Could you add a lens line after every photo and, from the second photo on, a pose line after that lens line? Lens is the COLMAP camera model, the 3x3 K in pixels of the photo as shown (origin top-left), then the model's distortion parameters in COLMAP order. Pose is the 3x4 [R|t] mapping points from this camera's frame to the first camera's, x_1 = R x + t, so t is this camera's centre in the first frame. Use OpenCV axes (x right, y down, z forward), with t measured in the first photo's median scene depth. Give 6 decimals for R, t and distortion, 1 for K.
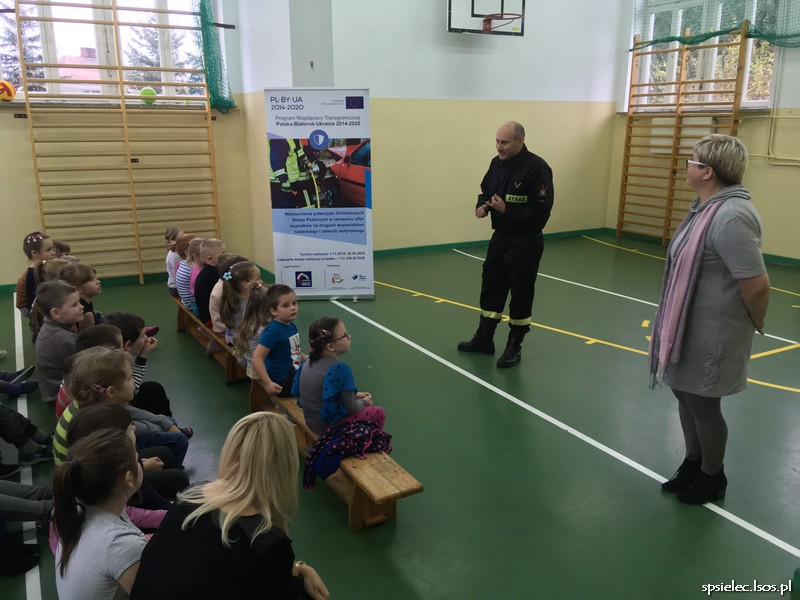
lens RADIAL K [[680.1, 0, 400.0], [0, 680.1, 300.0], [0, 0, 1]] dist [0.128771, -0.180181]
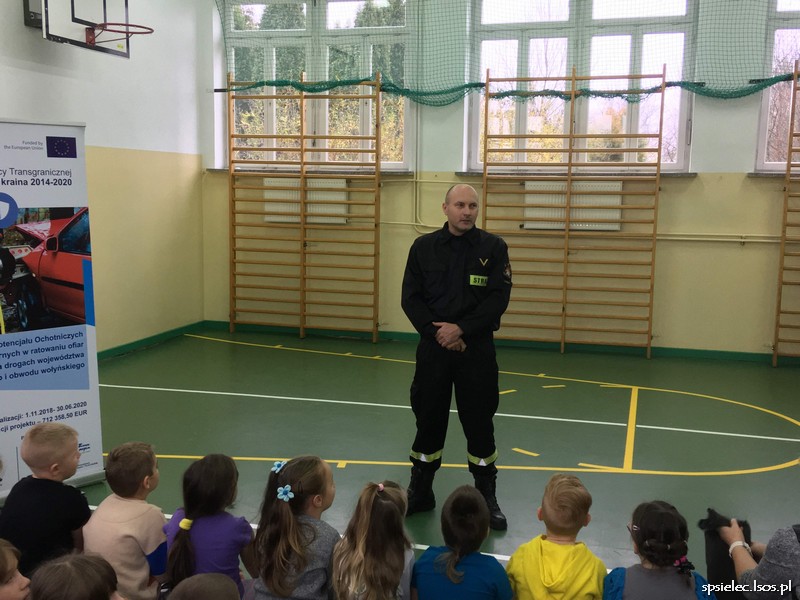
lens RADIAL K [[923.1, 0, 400.0], [0, 923.1, 300.0], [0, 0, 1]] dist [0.097141, -0.036288]
pose [[0.691916, -0.081758, 0.717334, -0.377324], [0.165189, 0.985139, -0.047055, -0.066032], [-0.702826, 0.151054, 0.695139, 0.234029]]
